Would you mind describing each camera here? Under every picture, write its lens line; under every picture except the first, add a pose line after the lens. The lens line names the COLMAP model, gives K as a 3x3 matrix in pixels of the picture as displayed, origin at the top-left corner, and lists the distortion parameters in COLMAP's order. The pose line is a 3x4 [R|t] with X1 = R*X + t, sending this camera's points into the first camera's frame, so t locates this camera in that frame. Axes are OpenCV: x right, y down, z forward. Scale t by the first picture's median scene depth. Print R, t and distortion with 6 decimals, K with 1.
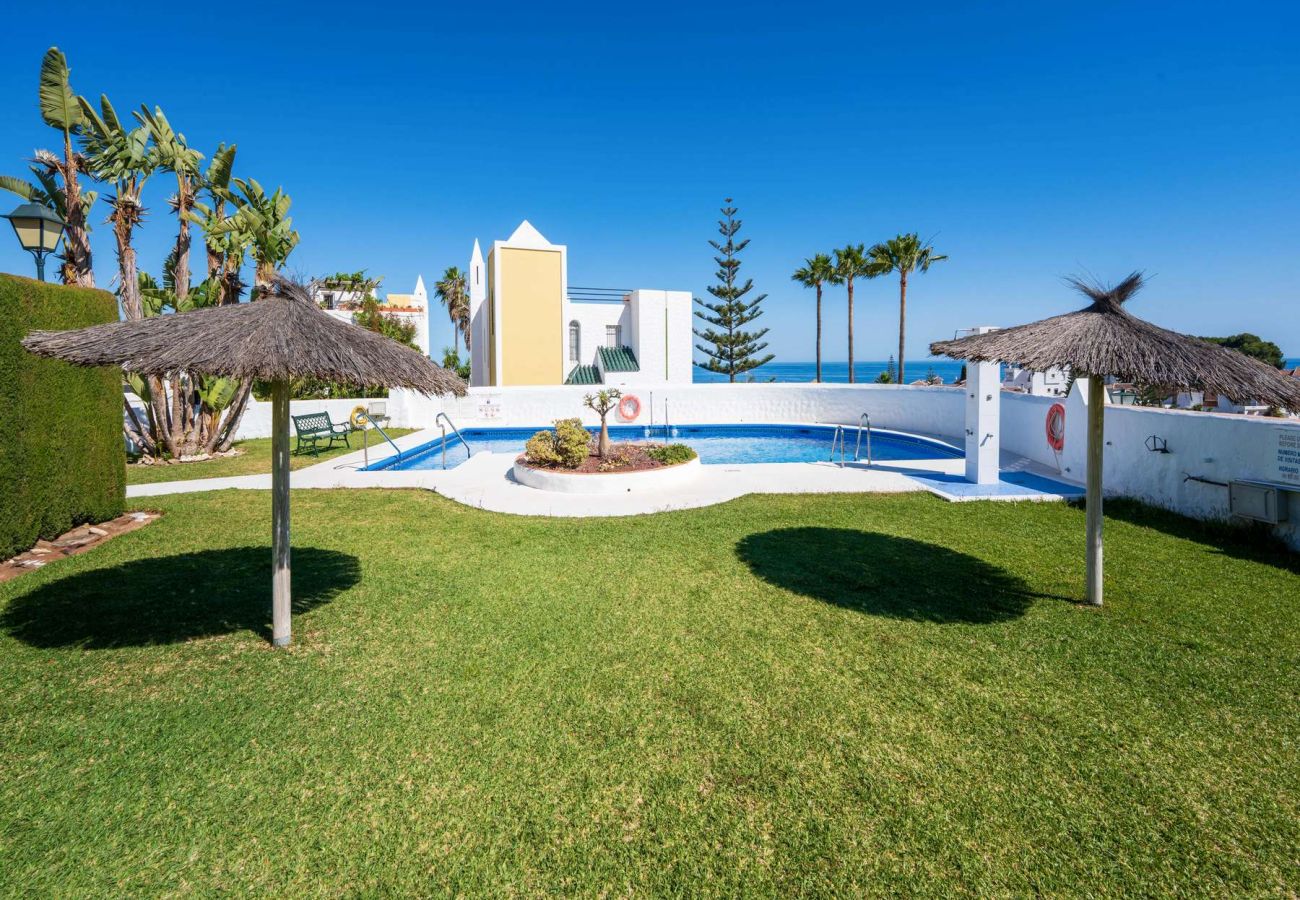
lens RADIAL K [[556.1, 0, 652.5], [0, 556.1, 392.7], [0, 0, 1]] dist [0.000653, -0.002129]
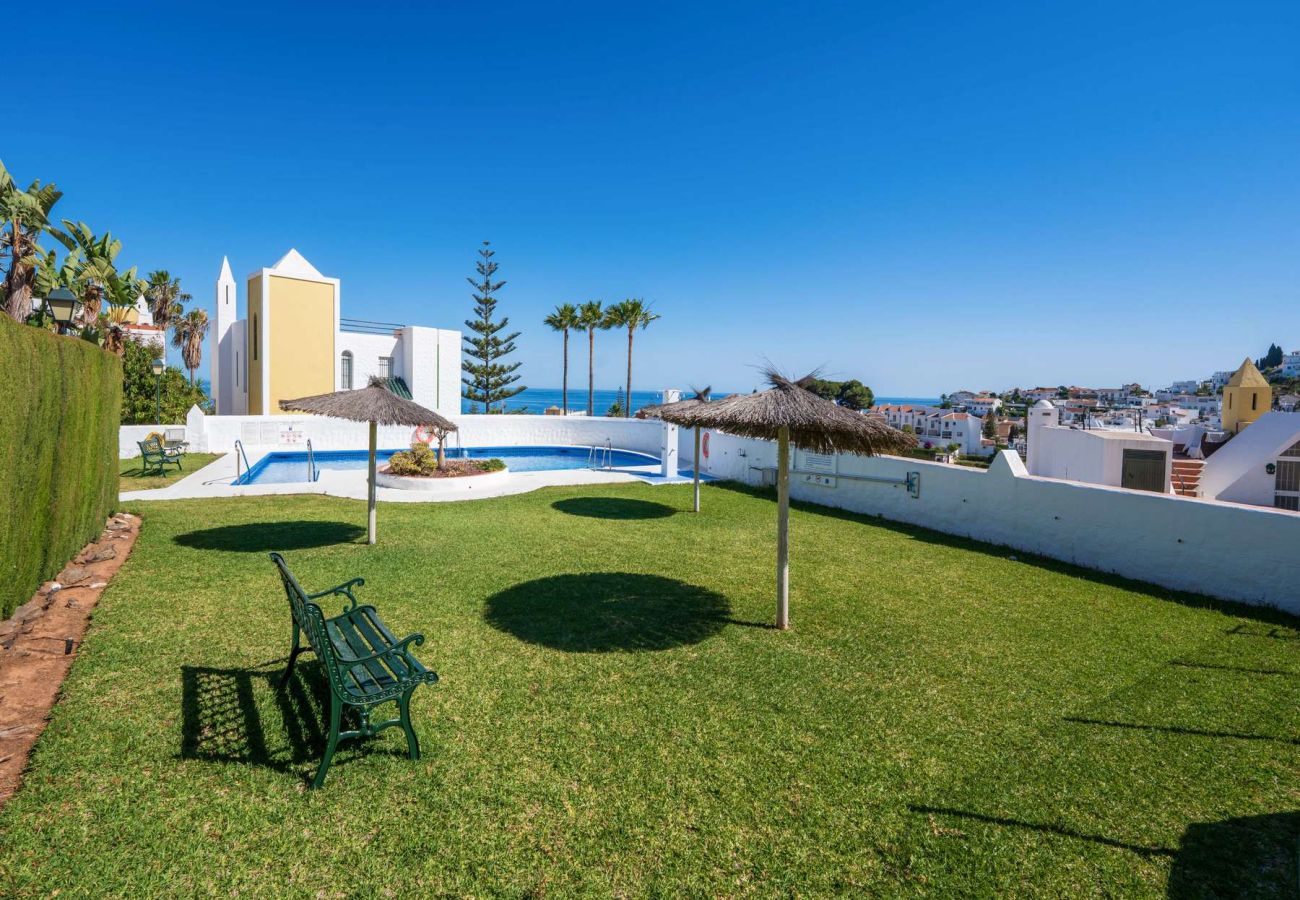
lens RADIAL K [[533.2, 0, 620.8], [0, 533.2, 461.8], [0, 0, 1]] dist [0.002186, -0.003605]
pose [[0.917811, -0.021535, 0.396432, -0.073368], [-0.011409, 0.996685, 0.080554, -0.006945], [-0.396853, -0.078456, 0.914523, -0.161228]]
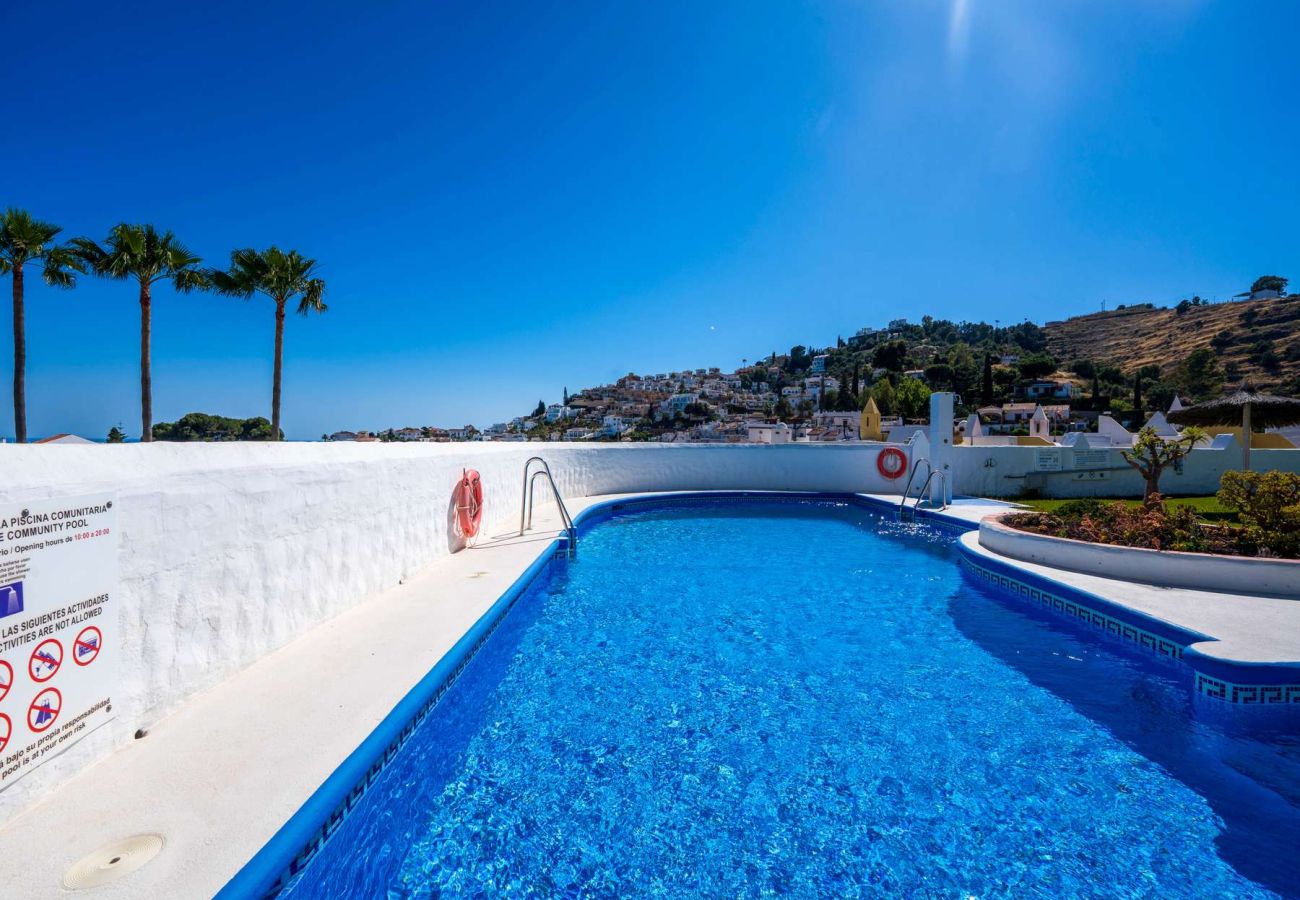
lens RADIAL K [[533.2, 0, 641.8], [0, 533.2, 450.8], [0, 0, 1]] dist [0.002186, -0.003605]
pose [[0.020515, -0.005438, 0.999775, -0.252506], [0.046387, 0.998913, 0.004481, -0.003282], [-0.998713, 0.046285, 0.020745, 0.570490]]
